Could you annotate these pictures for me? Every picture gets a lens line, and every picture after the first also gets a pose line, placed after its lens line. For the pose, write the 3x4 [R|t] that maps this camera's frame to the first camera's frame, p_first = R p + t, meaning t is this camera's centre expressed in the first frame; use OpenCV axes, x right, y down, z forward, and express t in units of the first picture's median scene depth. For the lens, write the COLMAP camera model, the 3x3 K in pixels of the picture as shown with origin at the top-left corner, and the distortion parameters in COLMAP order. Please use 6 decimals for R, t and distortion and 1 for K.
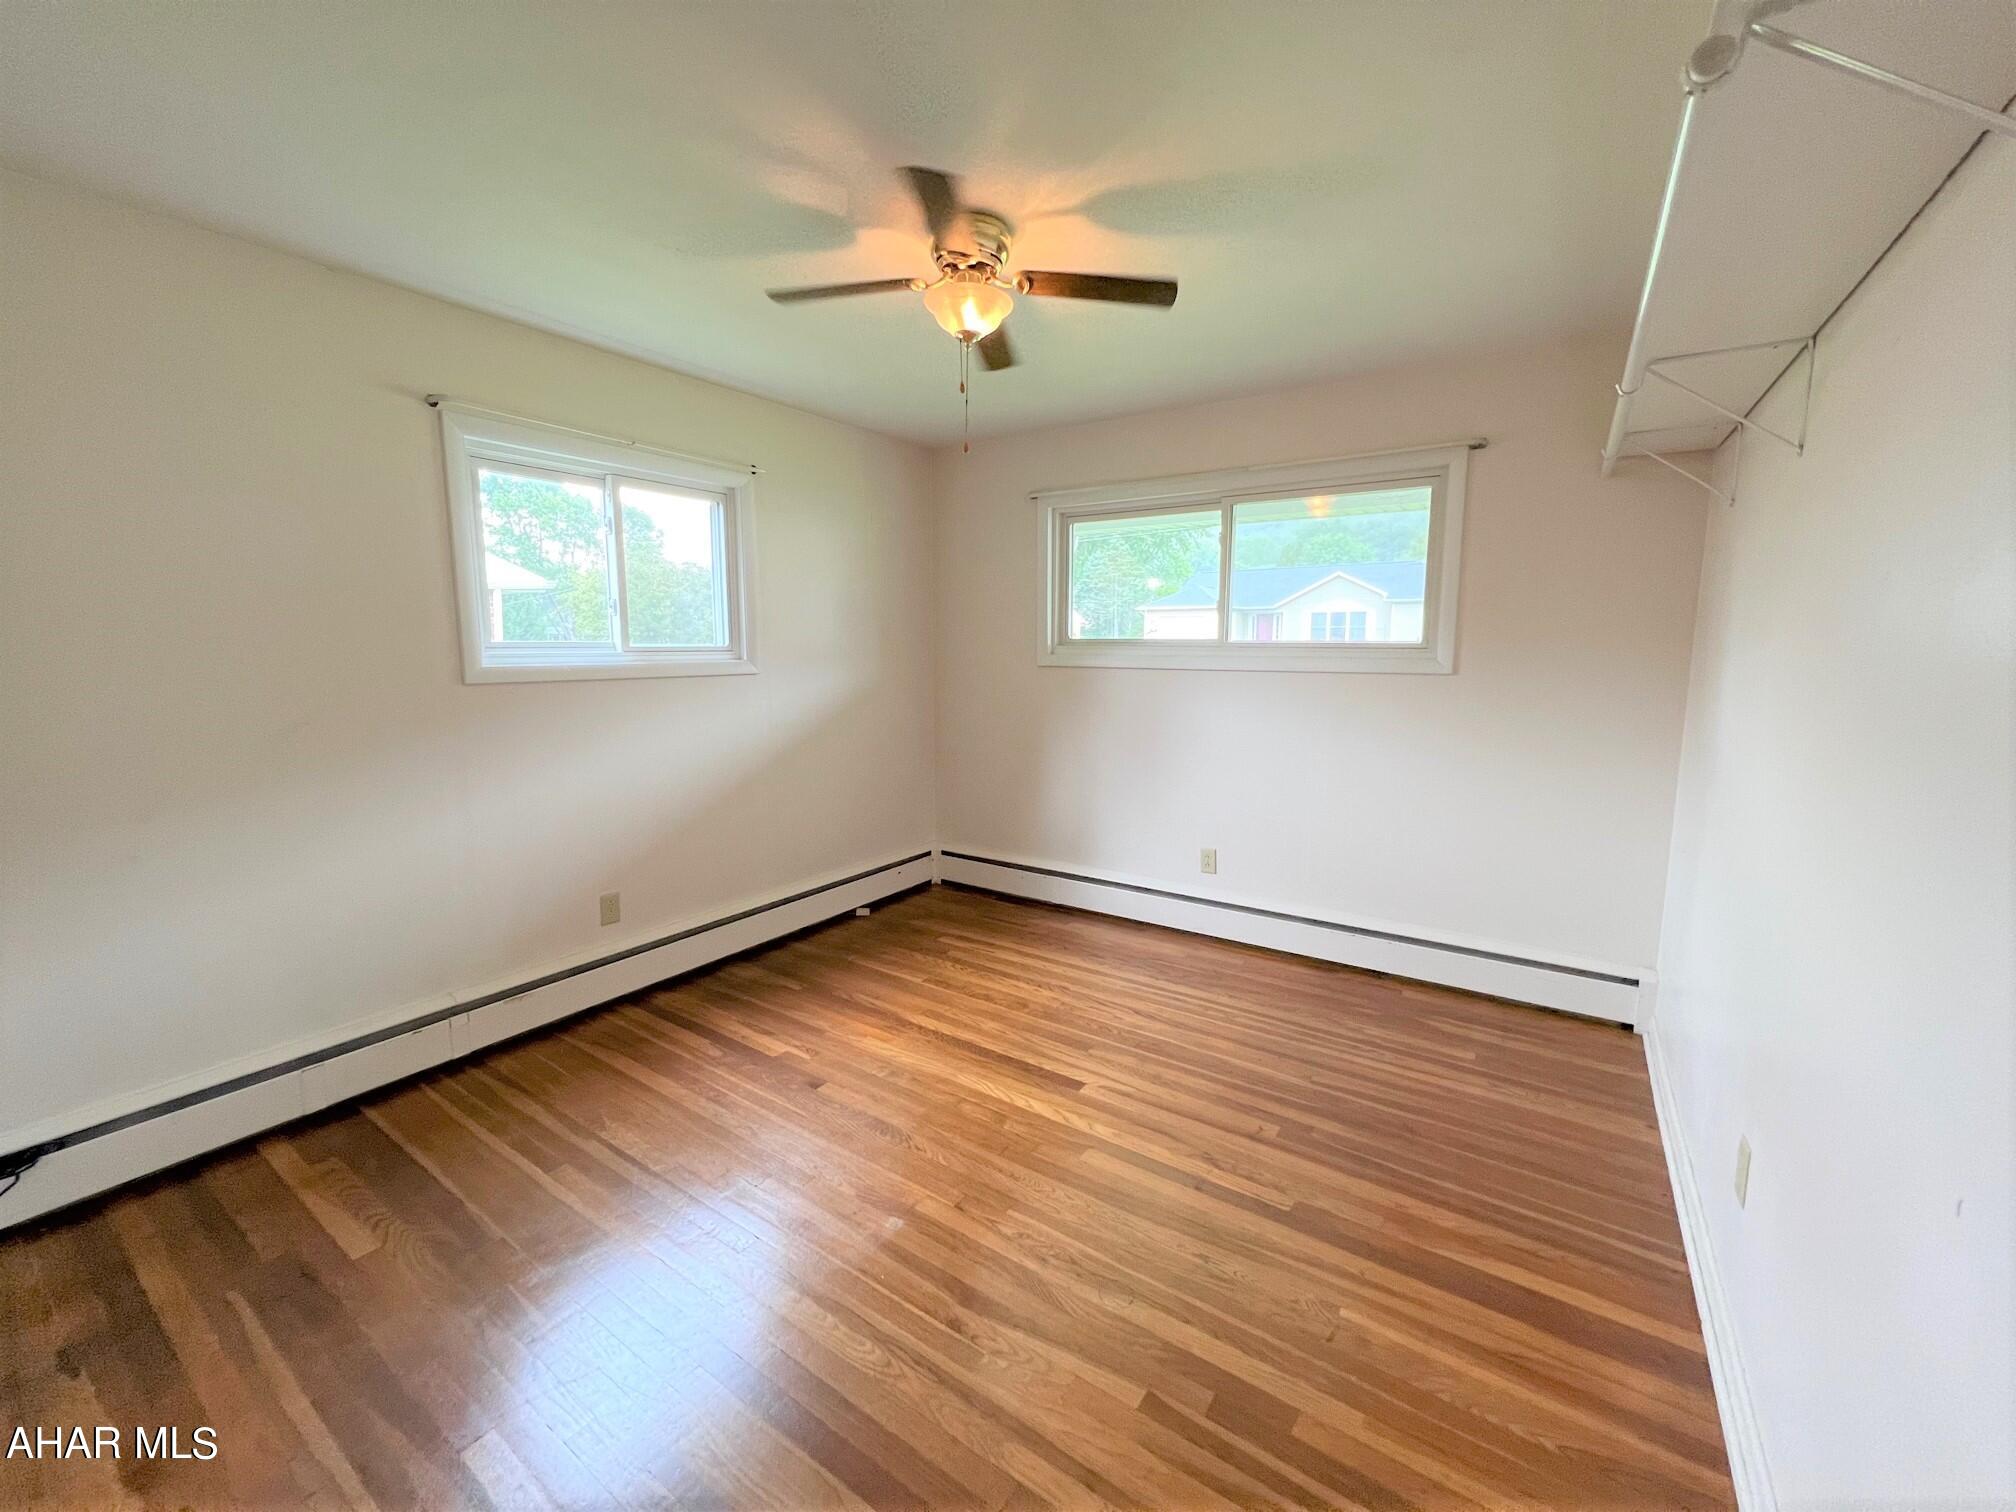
lens RADIAL K [[807.3, 0, 1011.3], [0, 807.3, 744.8], [0, 0, 1]] dist [-0.000132, -0.000759]
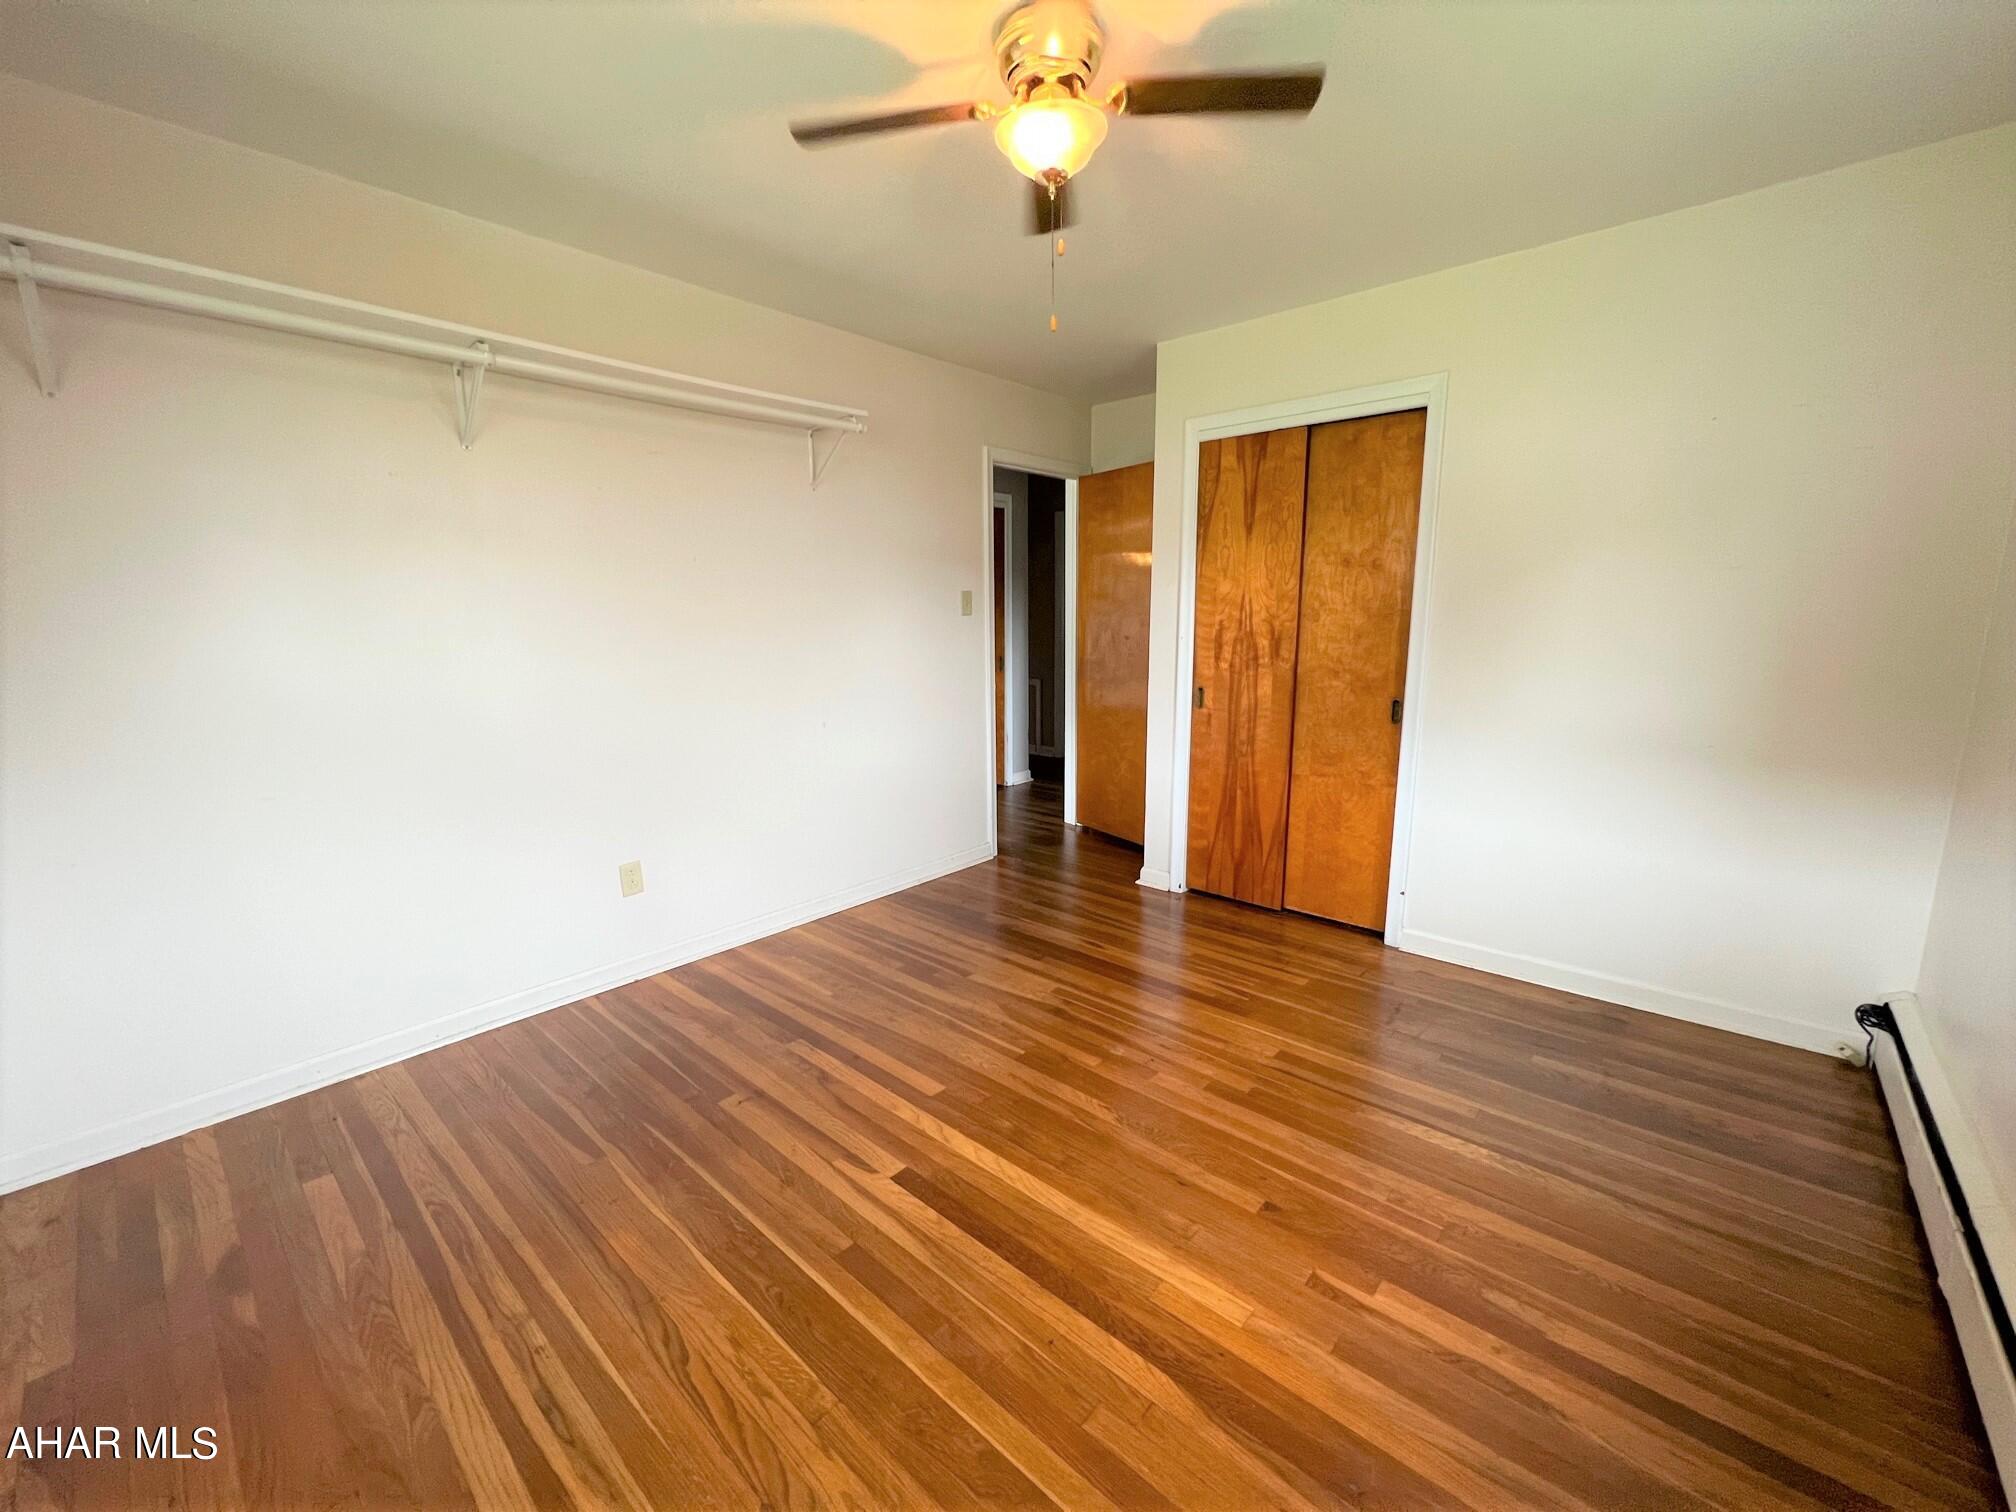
lens RADIAL K [[807.3, 0, 1009.3], [0, 807.3, 753.8], [0, 0, 1]] dist [-0.000132, -0.000759]
pose [[-0.991551, -0.017313, 0.128555, -0.113822], [0.022124, 0.953960, 0.299116, -0.183928], [-0.127815, 0.299433, -0.945517, 1.760512]]
